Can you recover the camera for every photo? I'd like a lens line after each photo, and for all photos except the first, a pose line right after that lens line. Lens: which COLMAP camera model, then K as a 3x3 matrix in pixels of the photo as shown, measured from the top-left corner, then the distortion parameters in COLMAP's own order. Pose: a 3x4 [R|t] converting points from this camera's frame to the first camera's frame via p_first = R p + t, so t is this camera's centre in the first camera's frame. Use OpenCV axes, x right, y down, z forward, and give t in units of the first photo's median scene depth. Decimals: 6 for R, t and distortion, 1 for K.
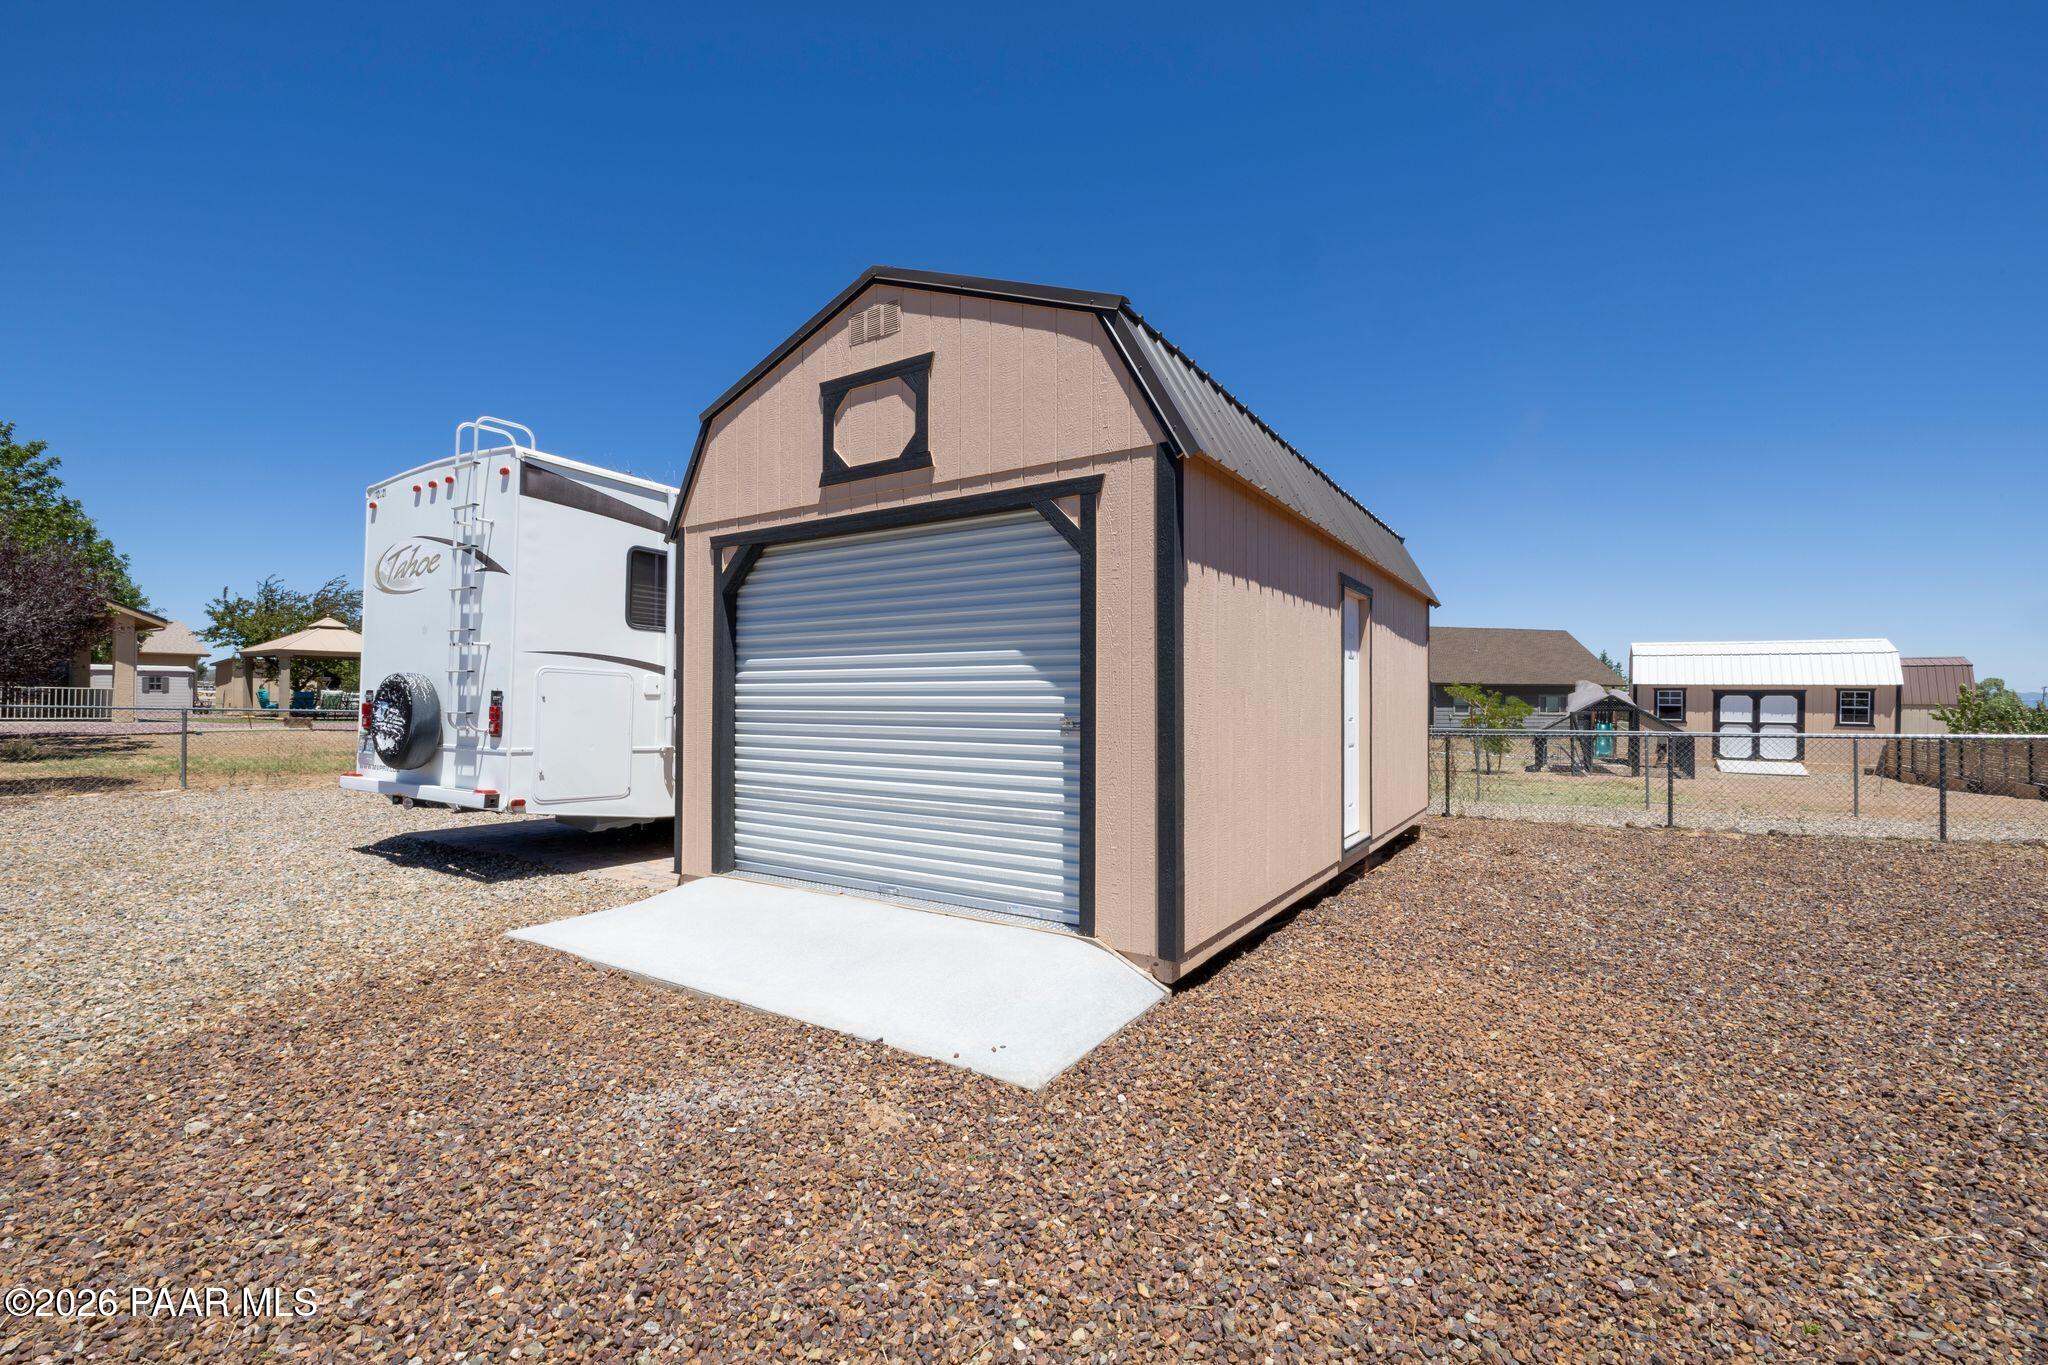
lens RADIAL K [[867.2, 0, 1035.3], [0, 867.2, 691.1], [0, 0, 1]] dist [0.002100, 0.000227]
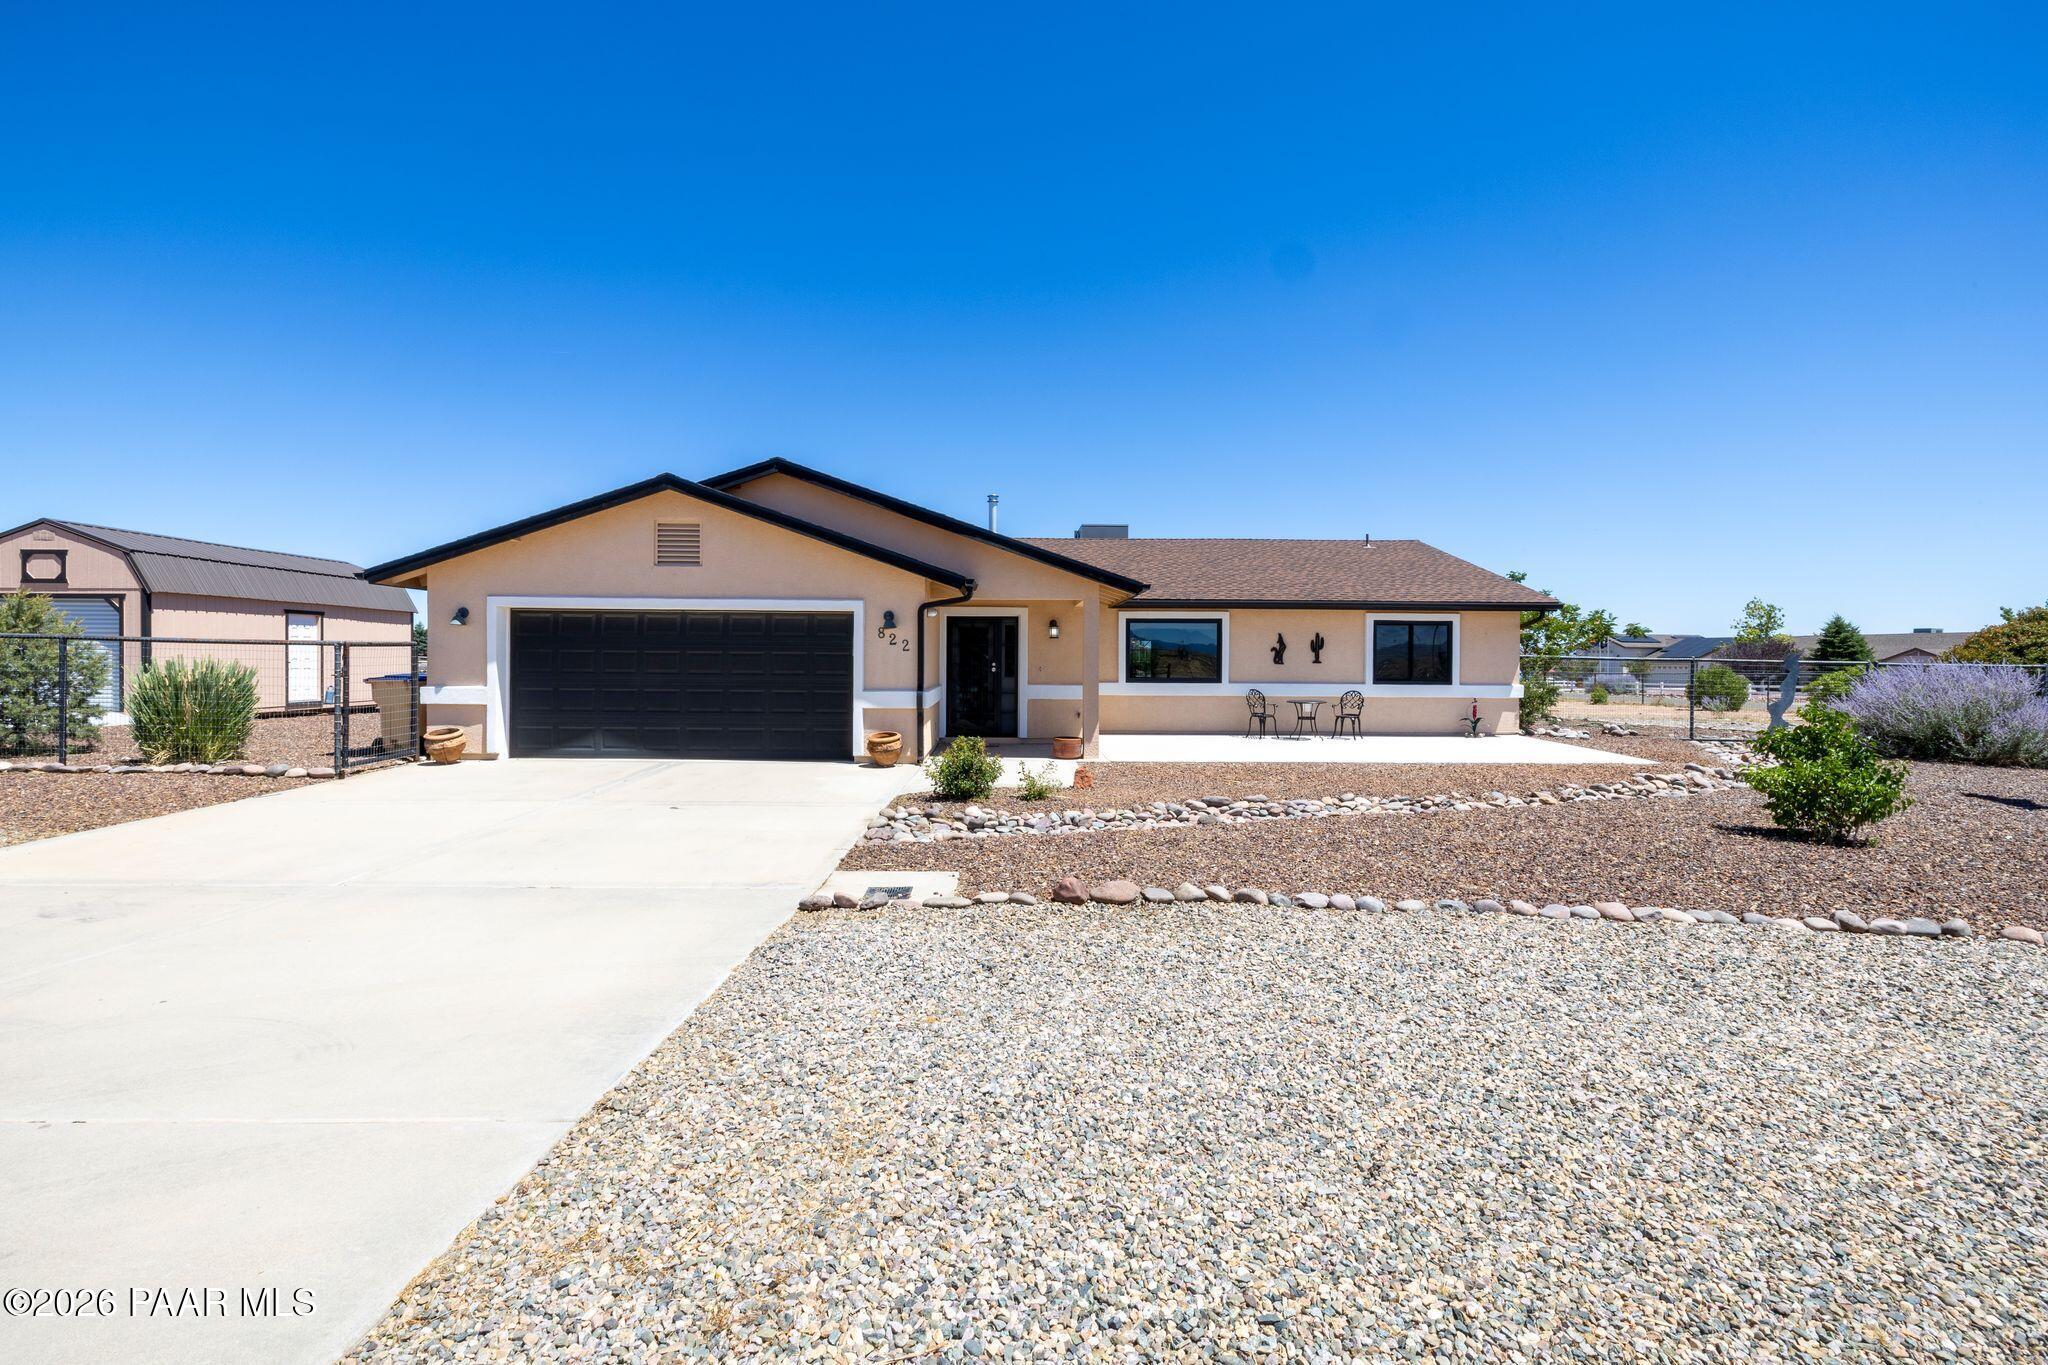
lens RADIAL K [[866.5, 0, 1022.1], [0, 866.5, 660.1], [0, 0, 1]] dist [-0.001180, -0.000051]
pose [[0.827582, -0.002435, 0.561340, 0.889460], [-0.009253, 0.999796, 0.017979, -0.043007], [-0.561269, -0.020073, 0.827390, -3.245873]]
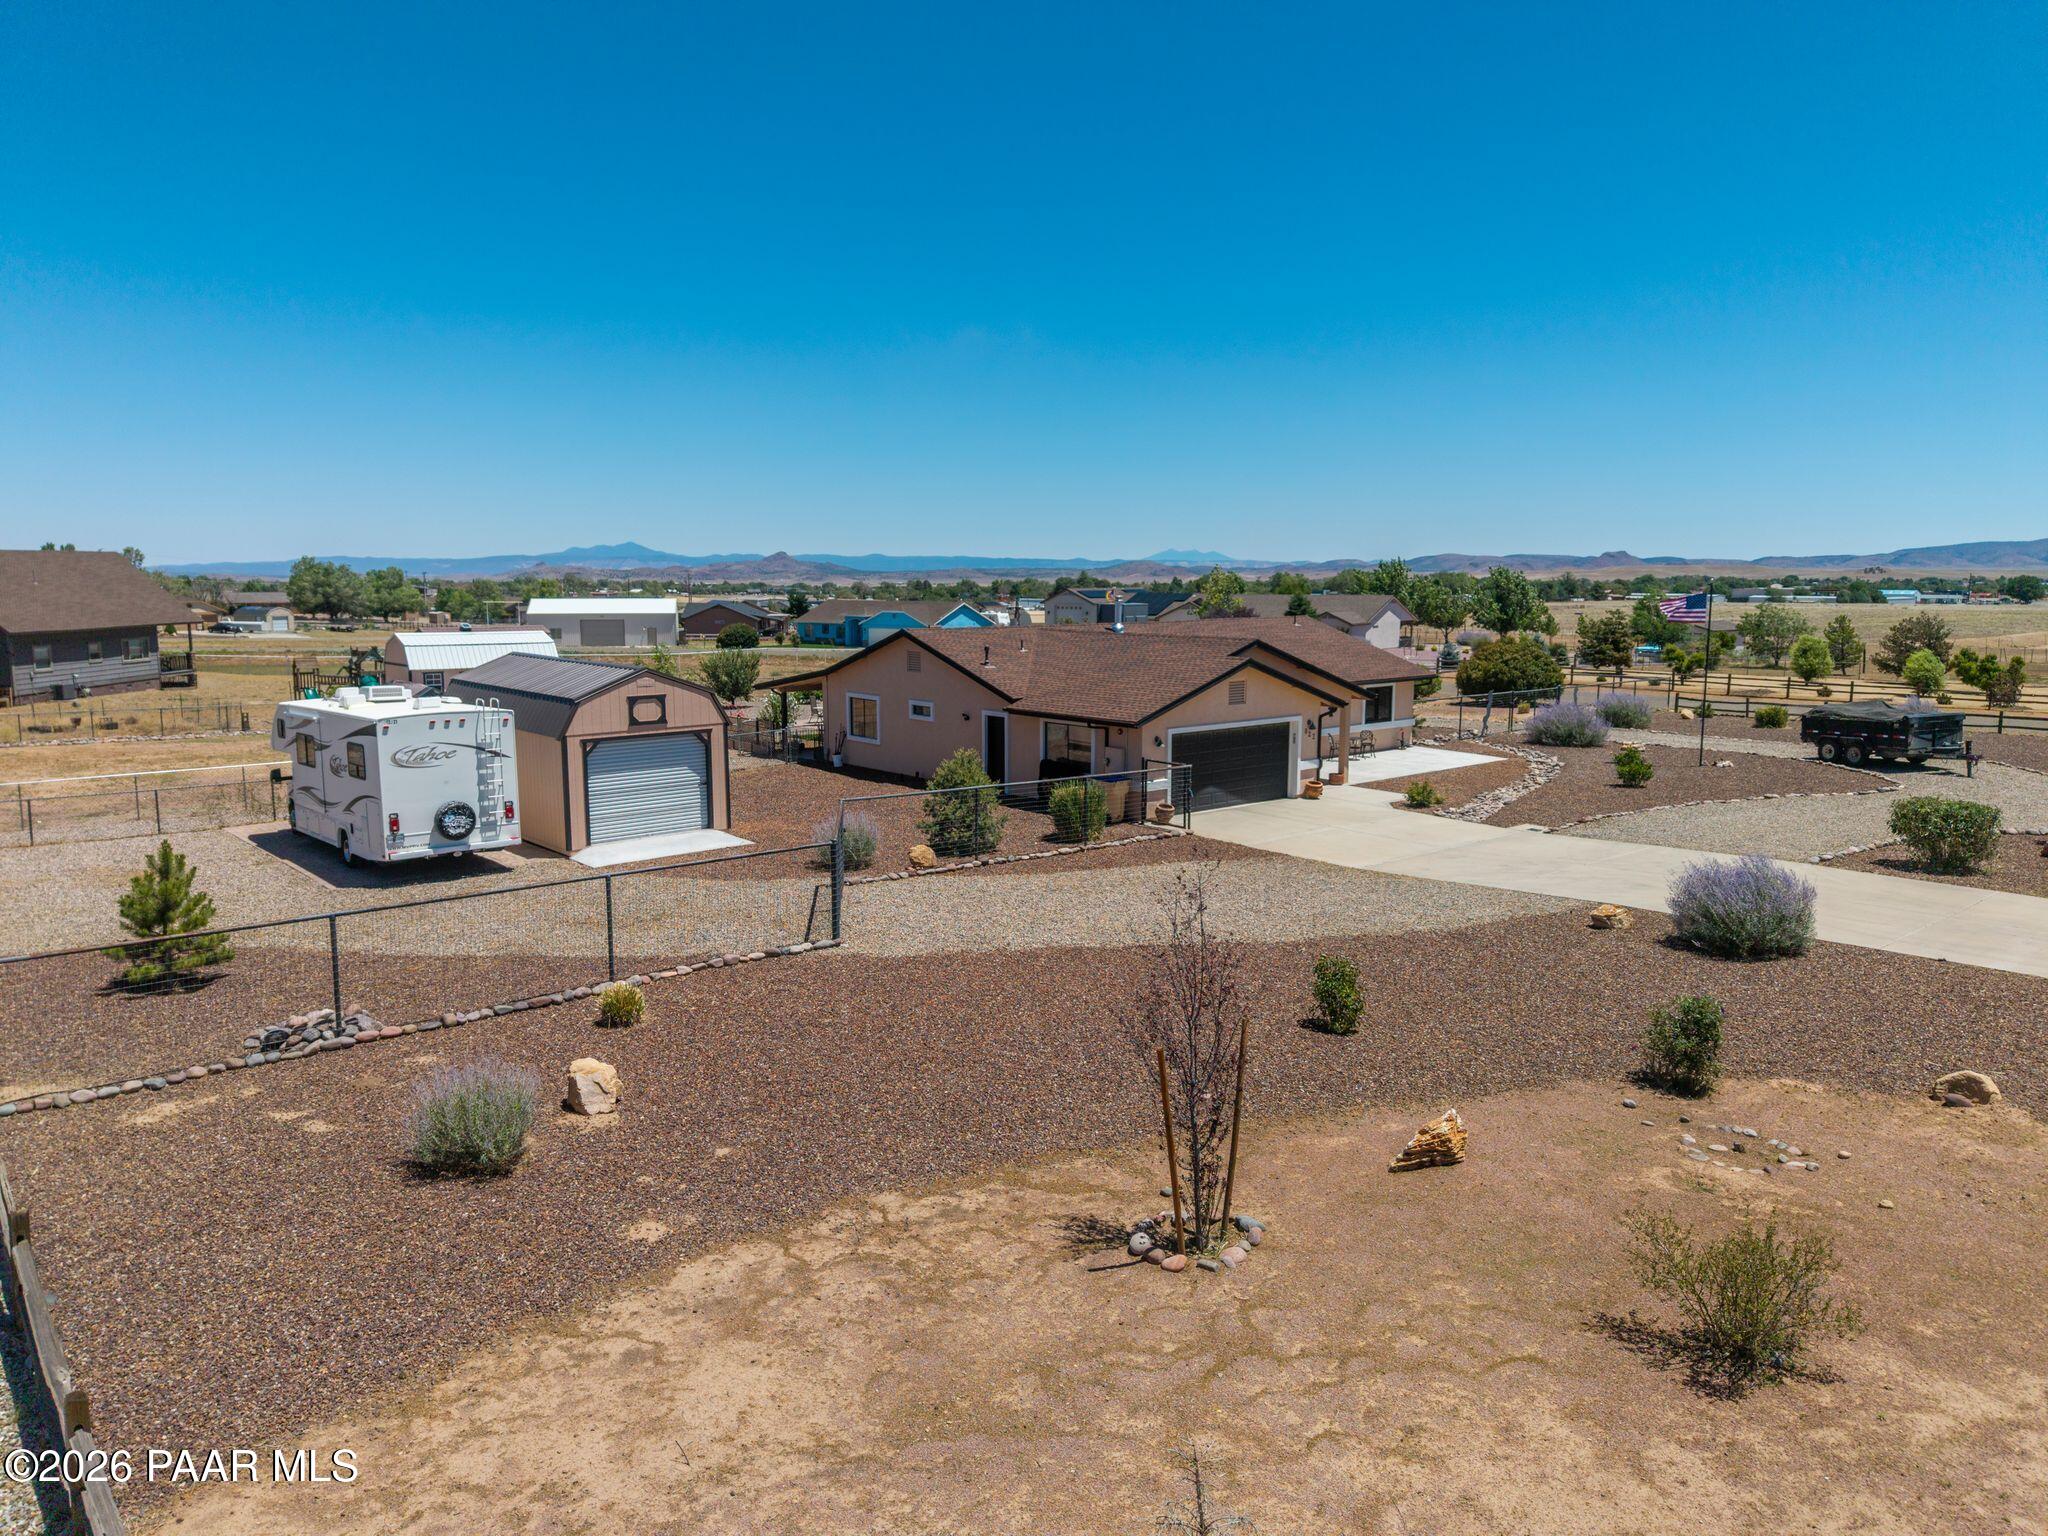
lens RADIAL K [[1366.6, 0, 1029.7], [0, 1366.6, 764.7], [0, 0, 1]] dist [0.042732, -0.062381]
pose [[0.272076, -0.137346, 0.952424, -4.603391], [-0.010771, 0.989265, 0.145735, -0.817838], [-0.962216, -0.049909, 0.267676, -1.845140]]
